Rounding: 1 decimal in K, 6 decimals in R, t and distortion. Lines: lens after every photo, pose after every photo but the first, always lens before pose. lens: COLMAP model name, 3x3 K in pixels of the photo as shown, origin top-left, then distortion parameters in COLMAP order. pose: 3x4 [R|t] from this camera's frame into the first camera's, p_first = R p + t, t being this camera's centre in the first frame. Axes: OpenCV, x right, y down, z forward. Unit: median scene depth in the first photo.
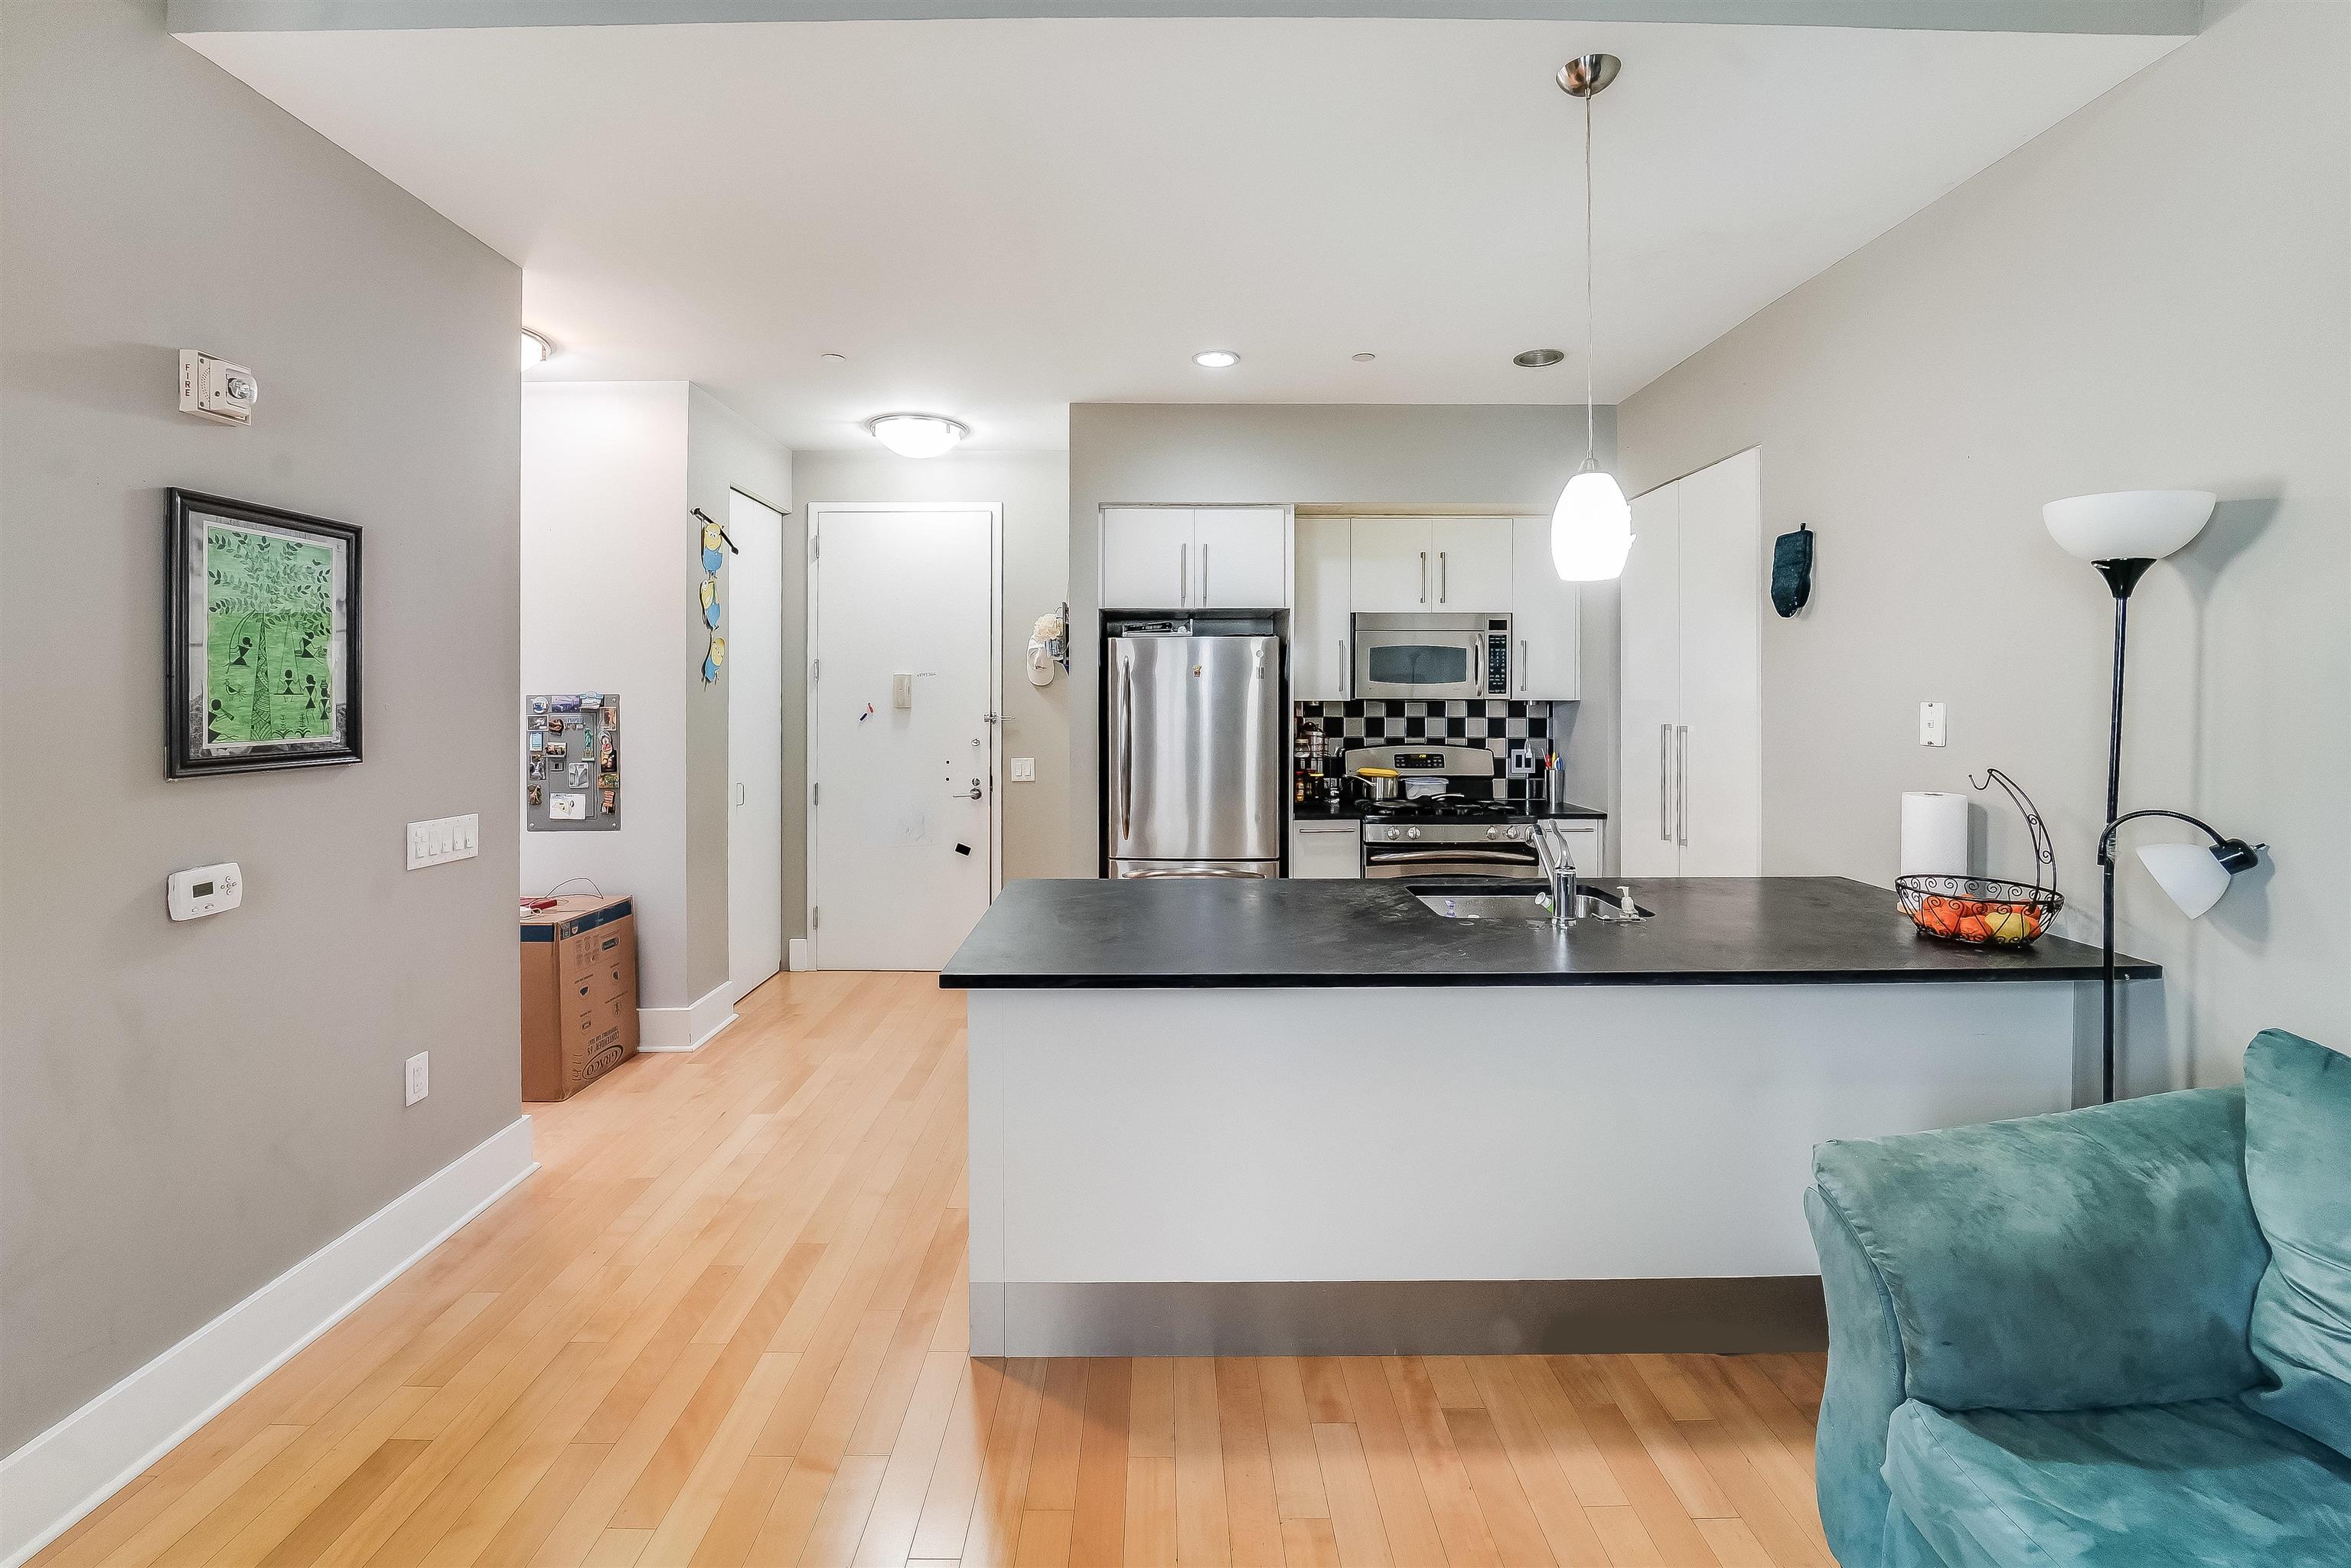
lens RADIAL K [[982.9, 0, 1179.2], [0, 982.9, 723.1], [0, 0, 1]] dist [-0.020349, -0.000375]
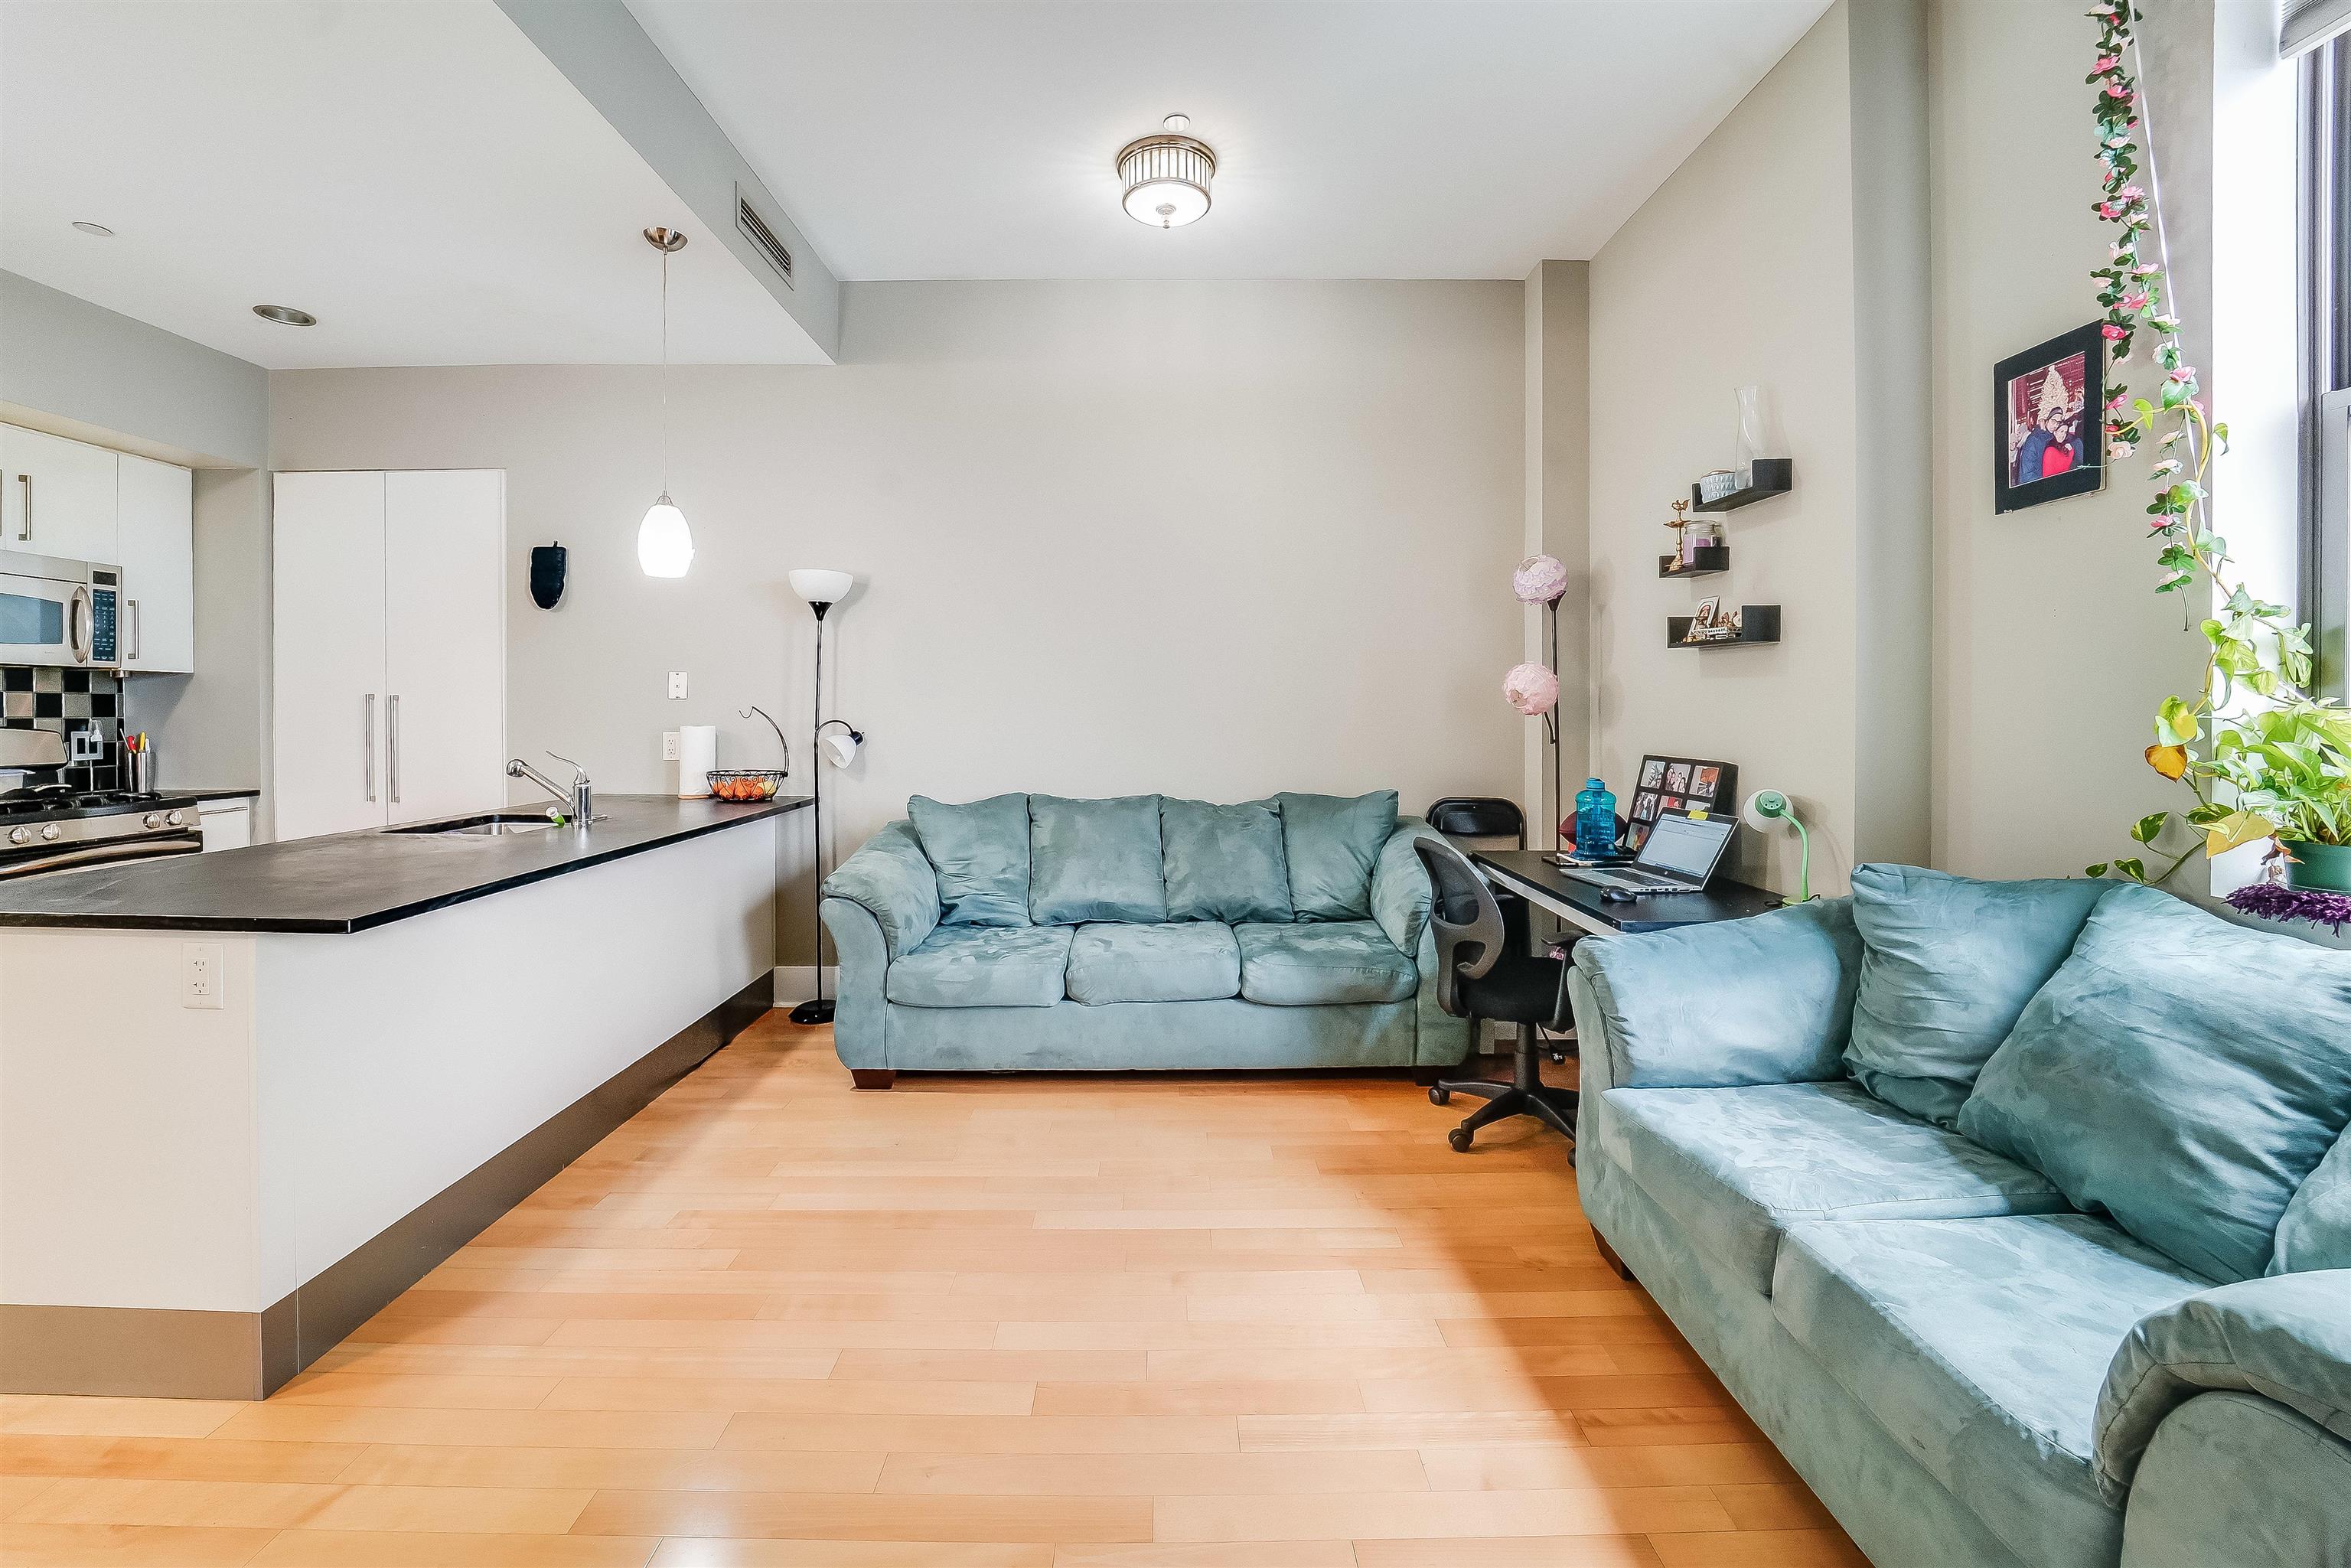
lens RADIAL K [[982.9, 0, 1179.2], [0, 982.9, 723.1], [0, 0, 1]] dist [-0.020349, -0.000375]
pose [[-0.000382, -0.016137, 0.999870, -0.497309], [0.027335, 0.999496, 0.016141, 0.035223], [-0.999626, 0.027338, 0.000060, 0.091771]]
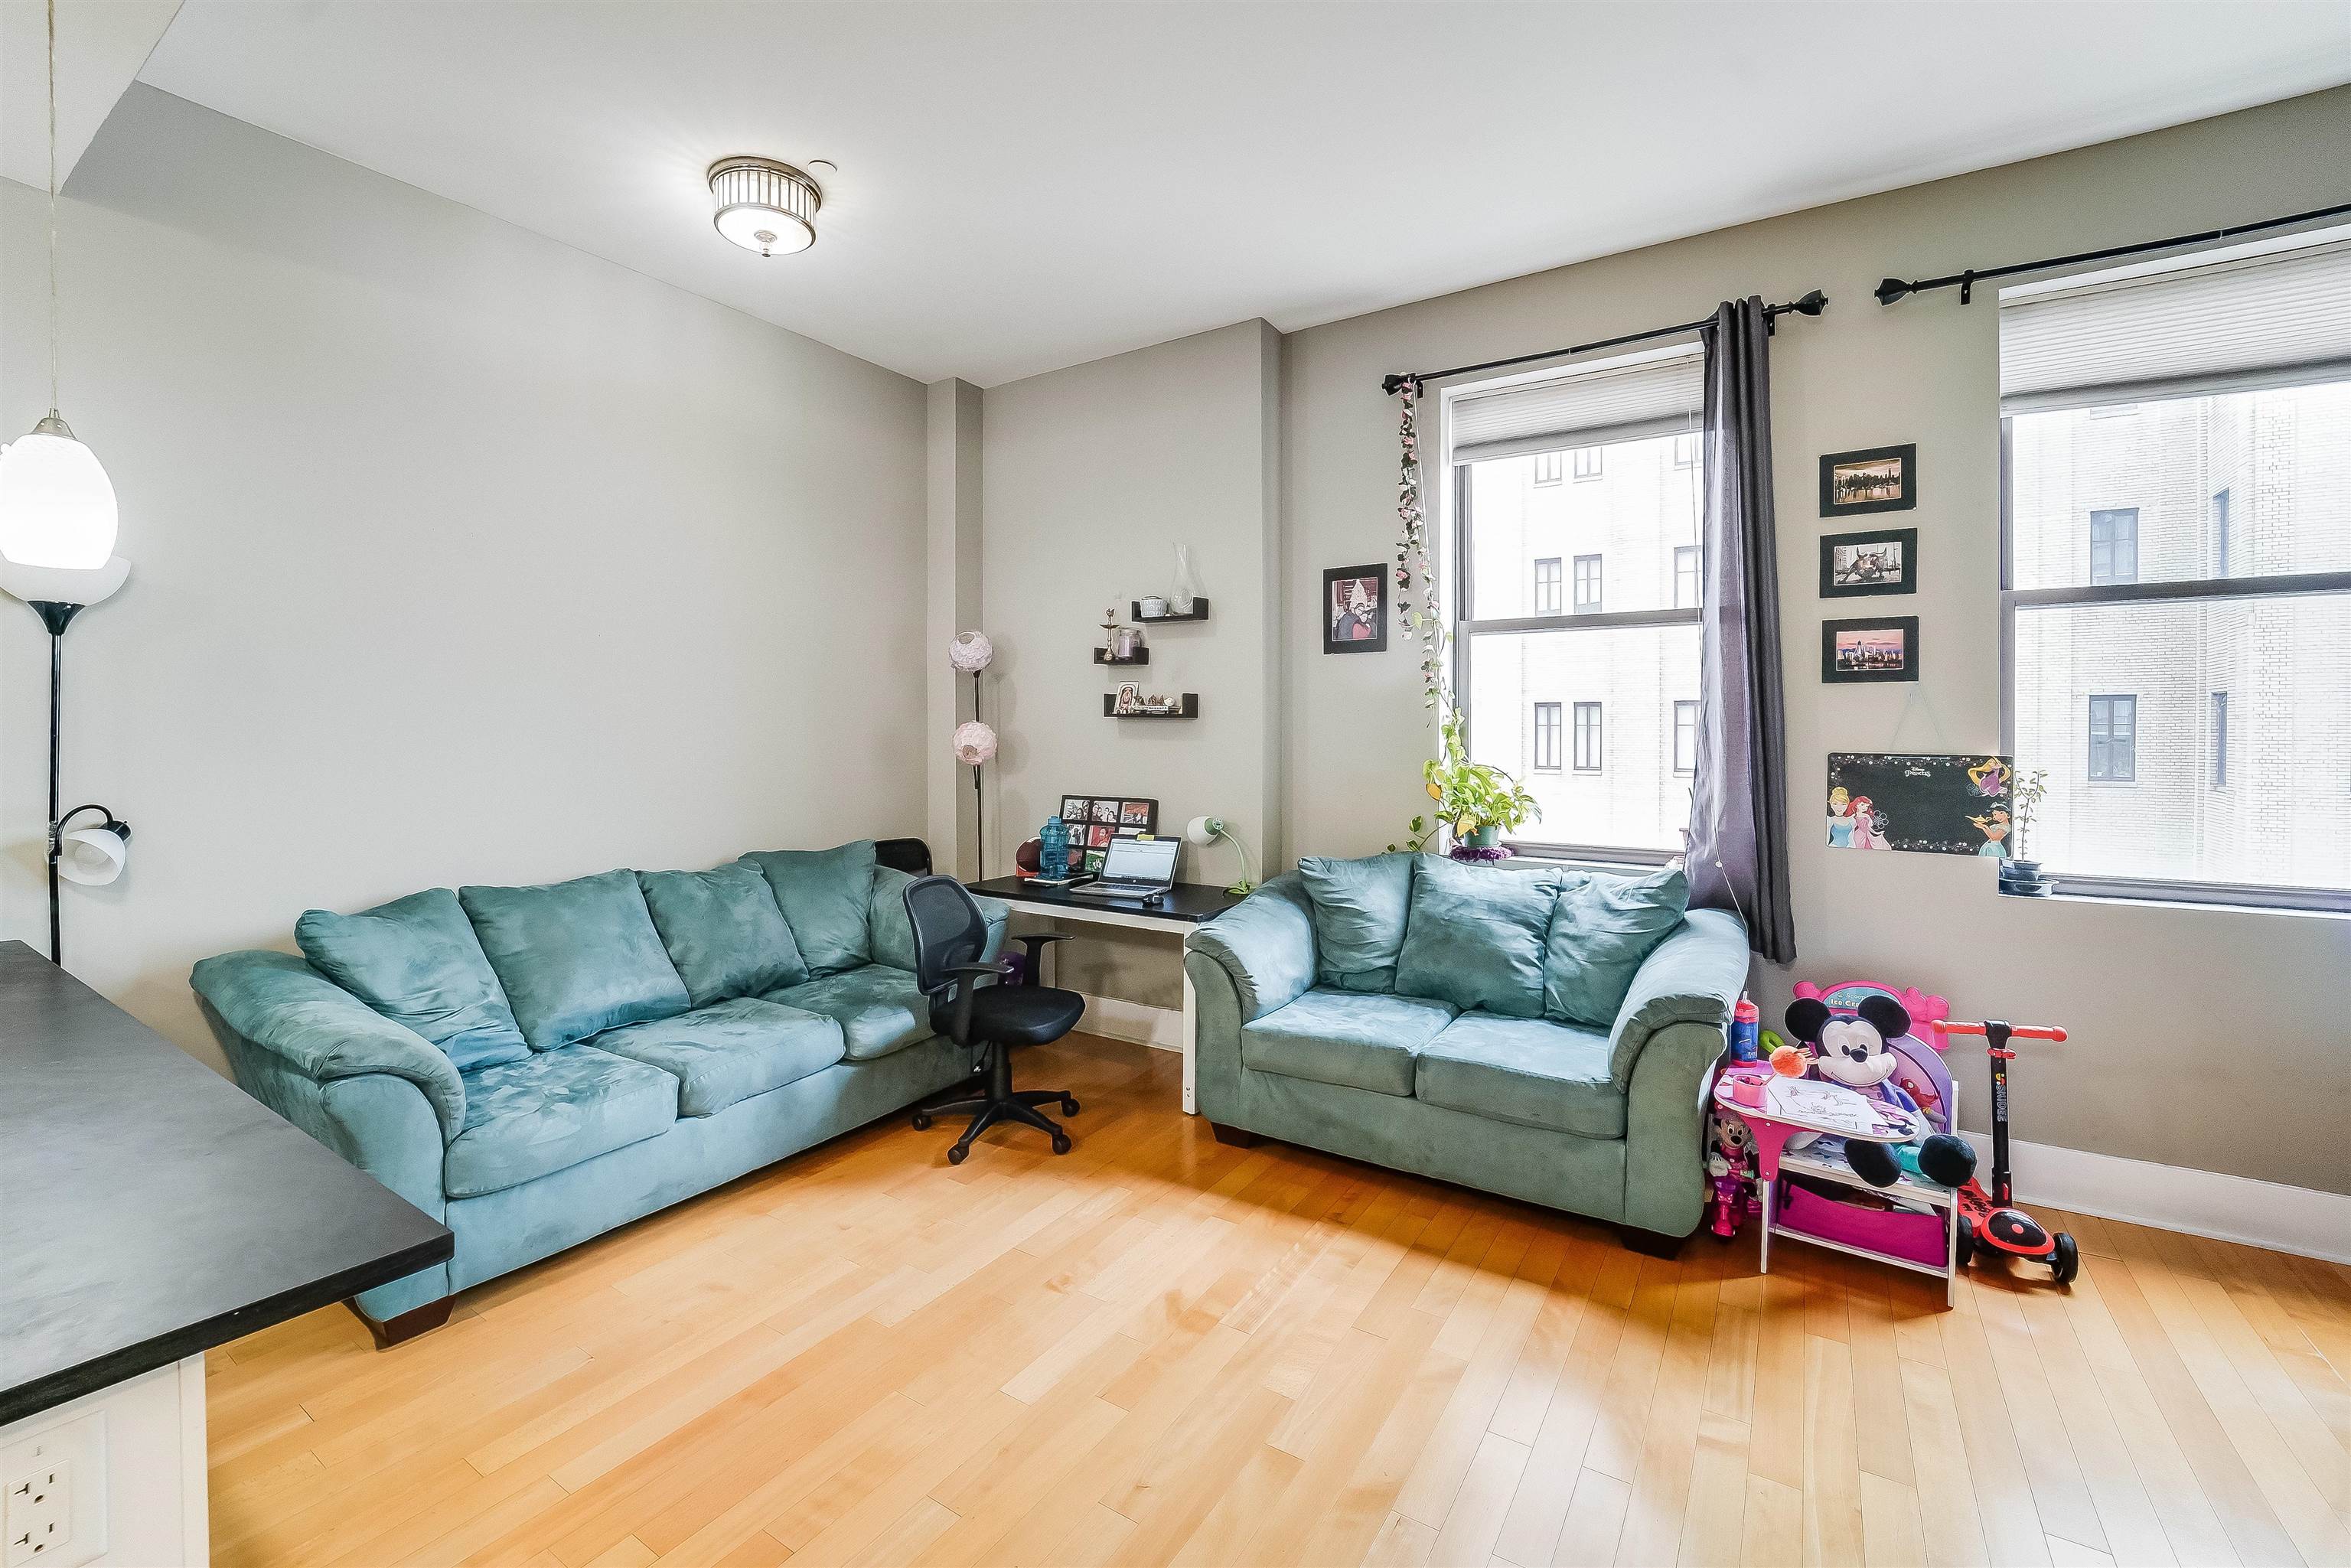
lens RADIAL K [[977.6, 0, 1164.2], [0, 977.6, 742.7], [0, 0, 1]] dist [-0.021461, -0.000177]
pose [[-0.833361, -0.008531, 0.552663, -0.363962], [0.012809, 0.999314, 0.034741, -0.006828], [-0.552580, 0.036031, -0.832681, 0.524082]]
